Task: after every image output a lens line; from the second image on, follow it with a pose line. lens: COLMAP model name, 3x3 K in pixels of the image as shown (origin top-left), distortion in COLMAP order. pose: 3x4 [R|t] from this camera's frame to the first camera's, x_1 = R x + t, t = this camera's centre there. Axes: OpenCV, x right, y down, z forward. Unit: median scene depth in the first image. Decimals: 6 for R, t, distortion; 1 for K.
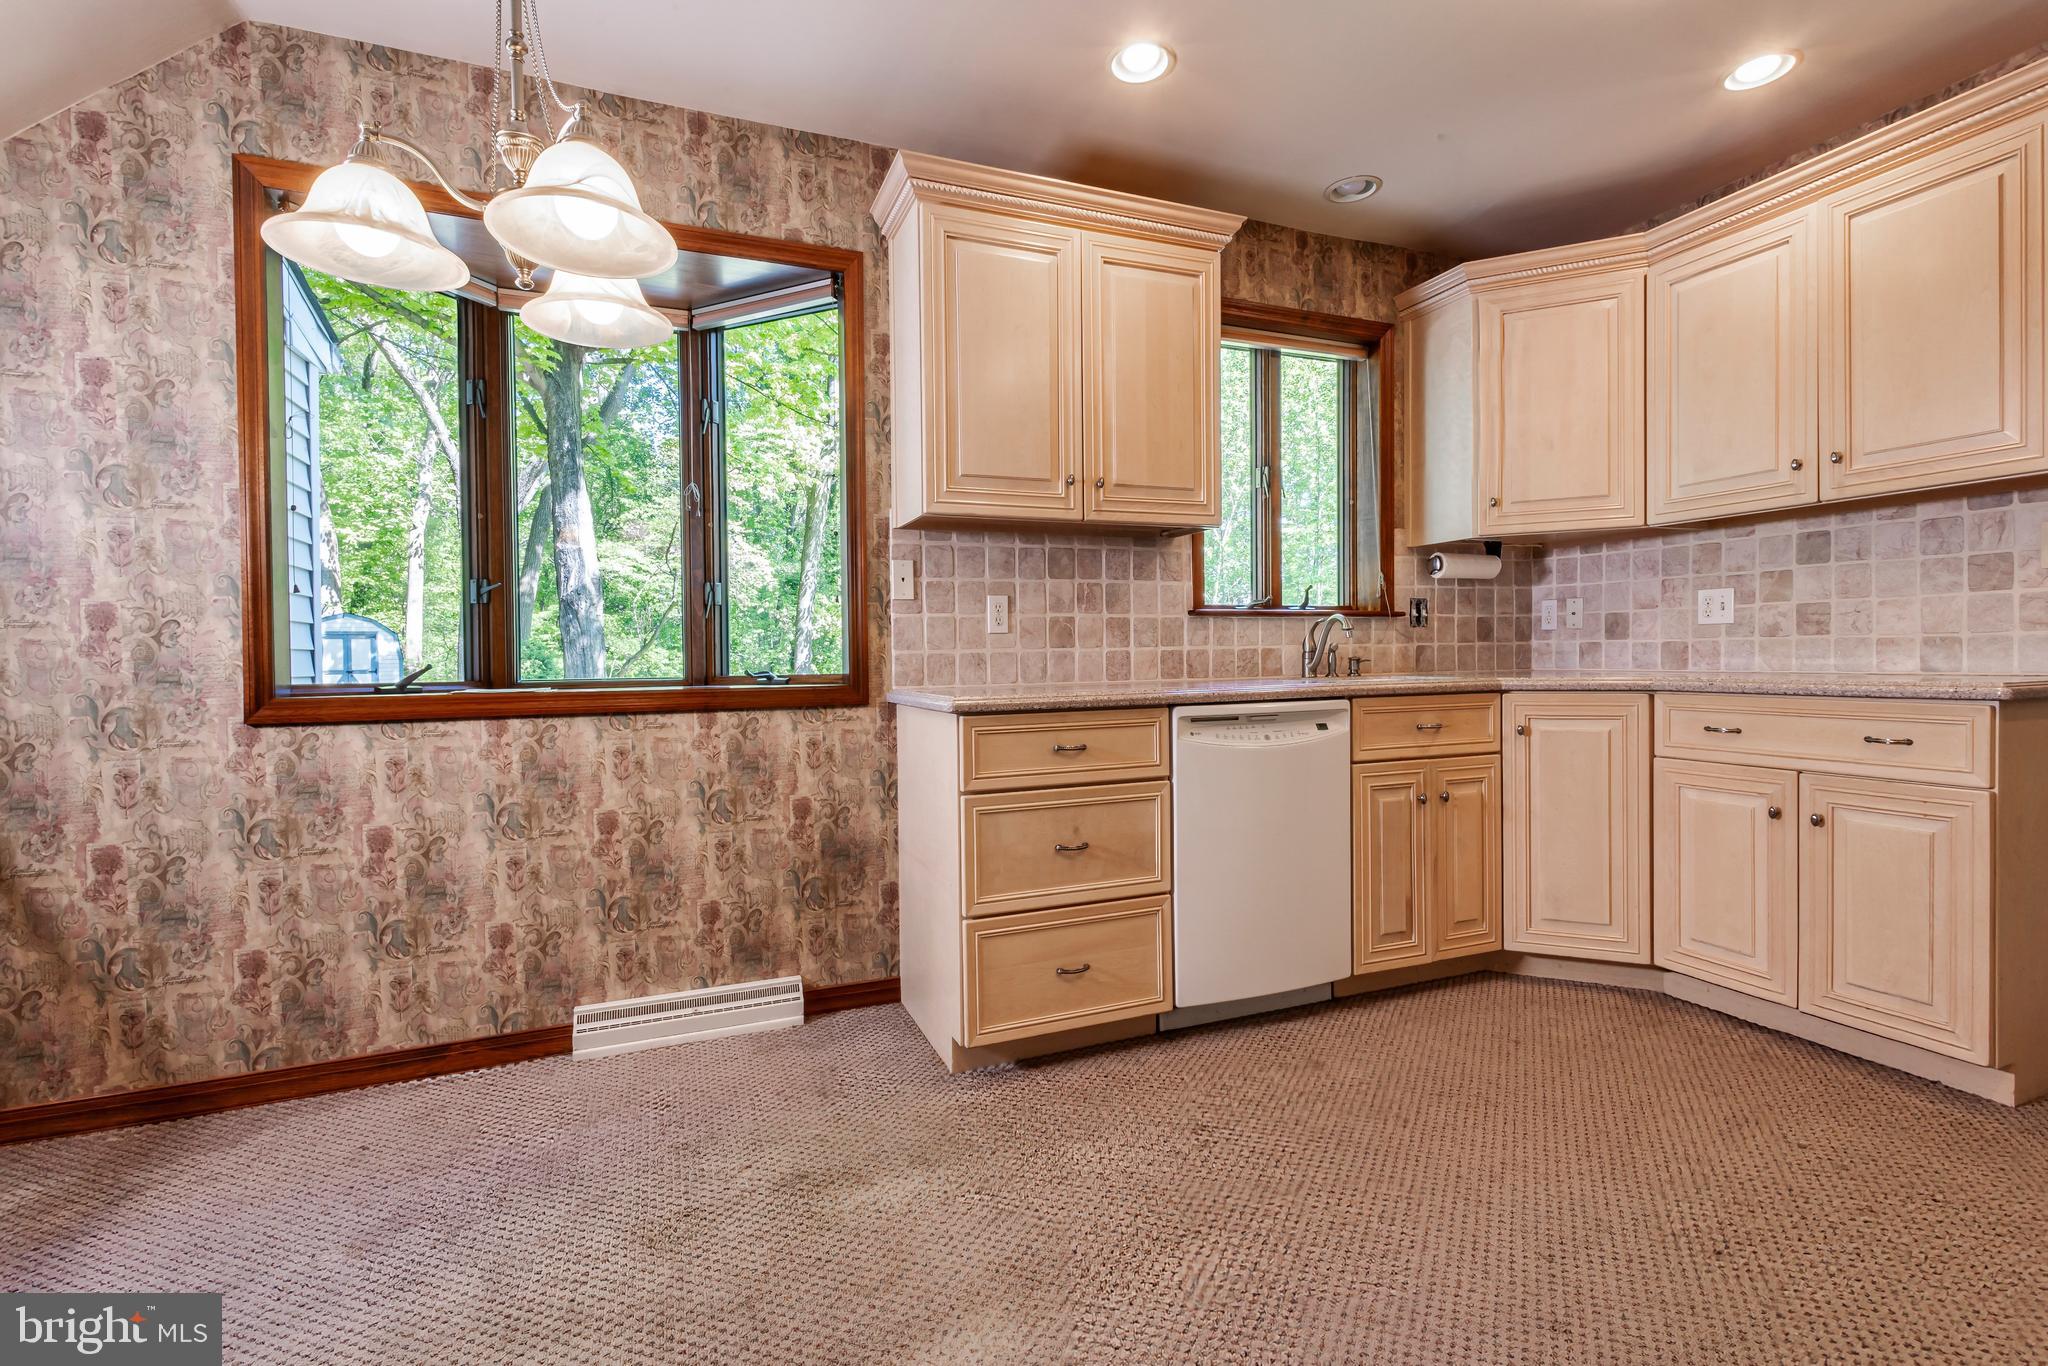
lens RADIAL K [[895.2, 0, 1019.8], [0, 895.2, 670.4], [0, 0, 1]] dist [0.004477, -0.002412]
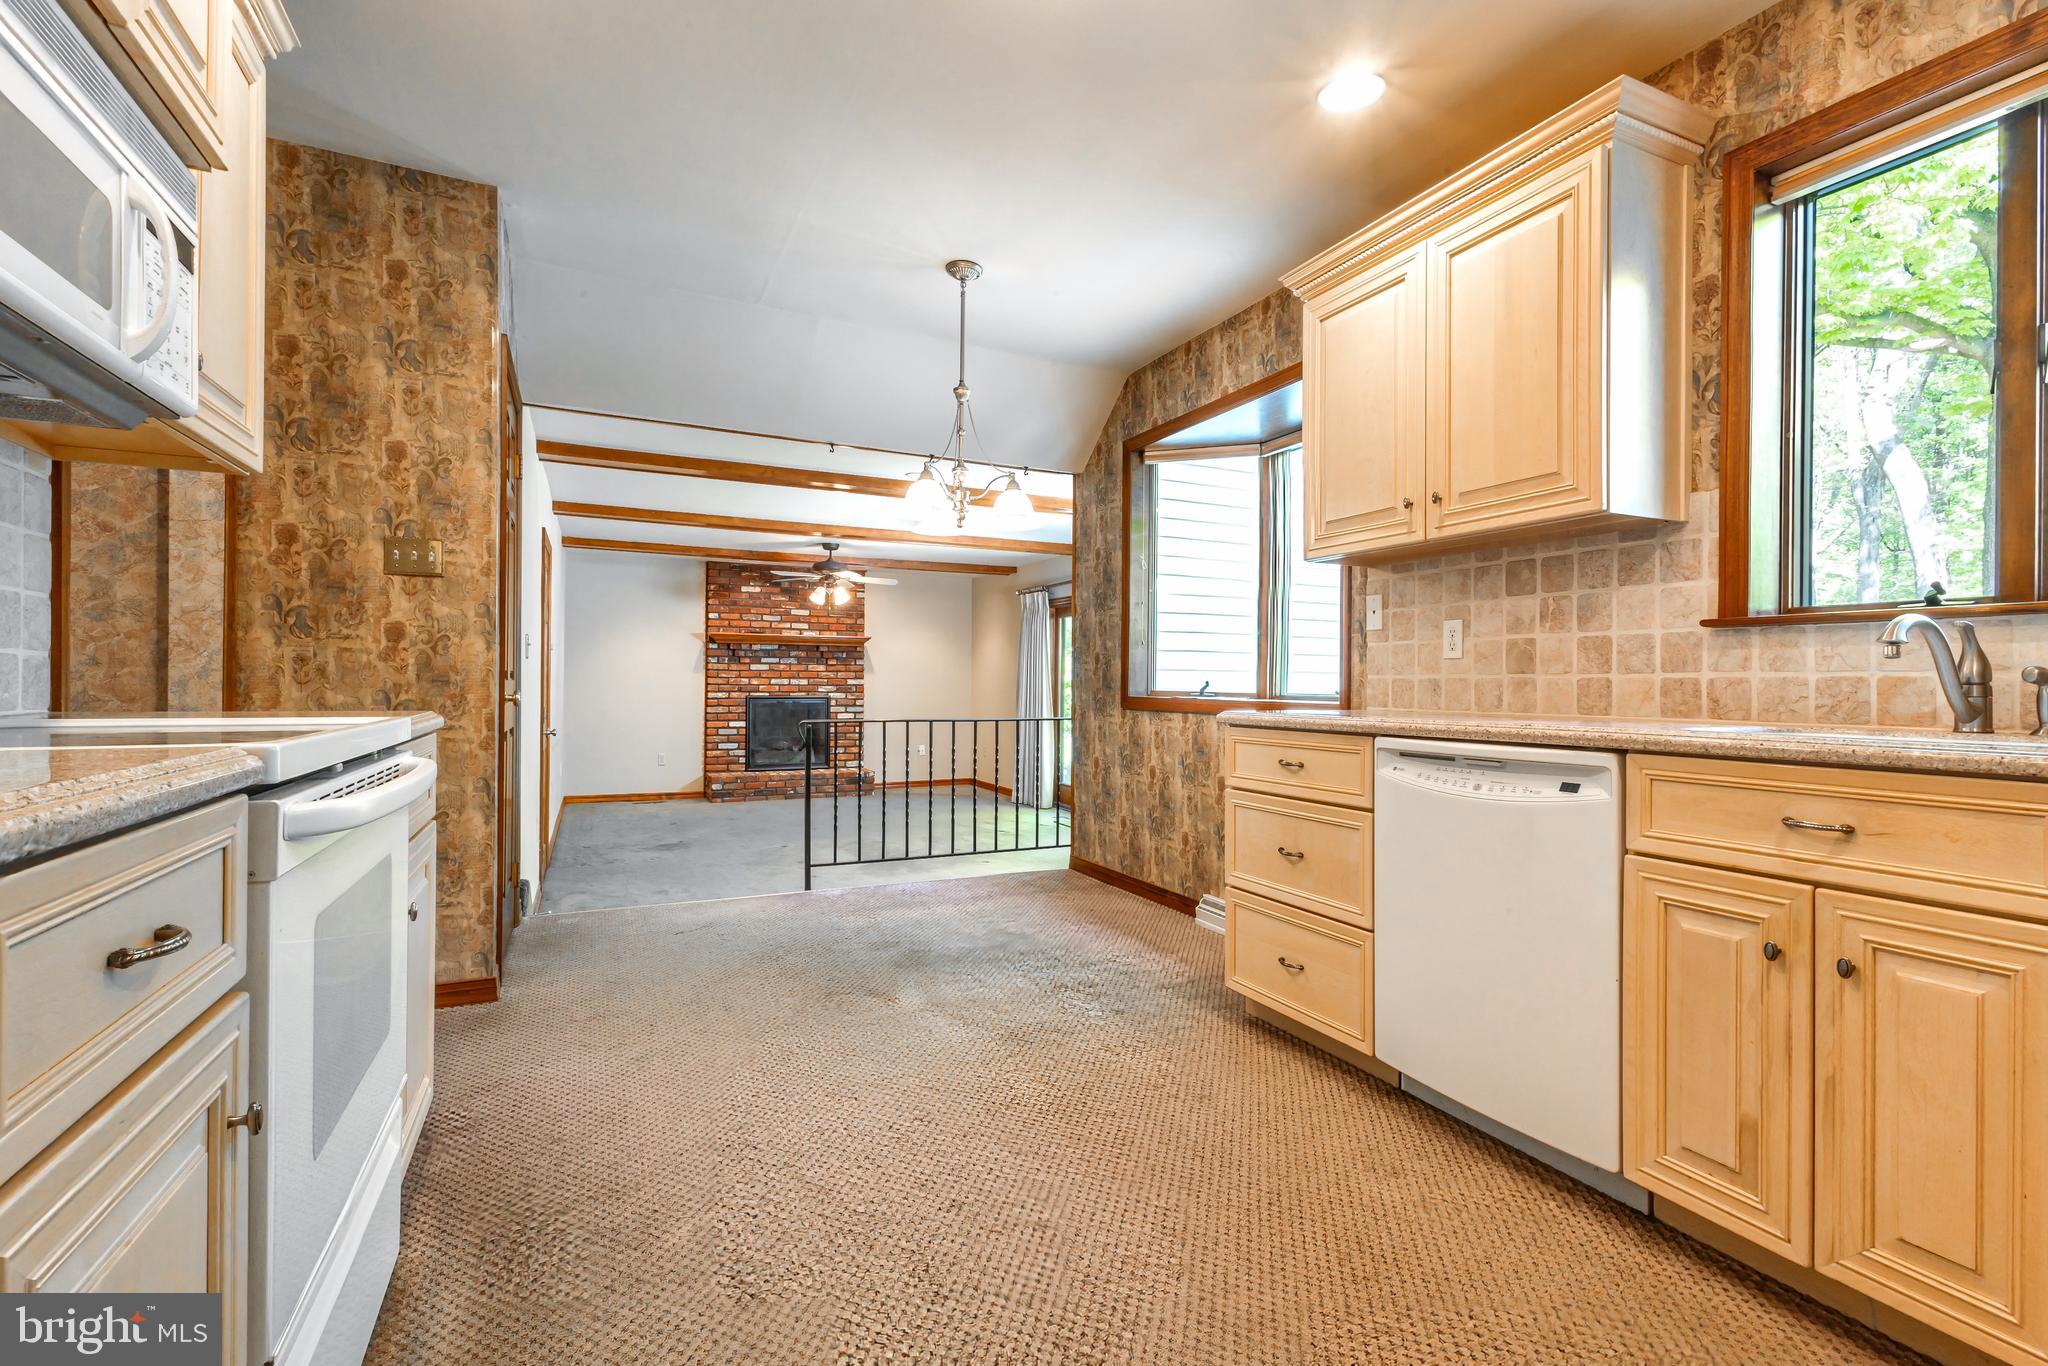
lens RADIAL K [[895.2, 0, 1027.5], [0, 895.2, 680.2], [0, 0, 1]] dist [0.004477, -0.002412]
pose [[0.061232, 0.012765, -0.998042, 1.004584], [-0.030423, 0.999477, 0.010916, -0.016033], [0.997660, 0.029695, 0.061589, 0.524182]]
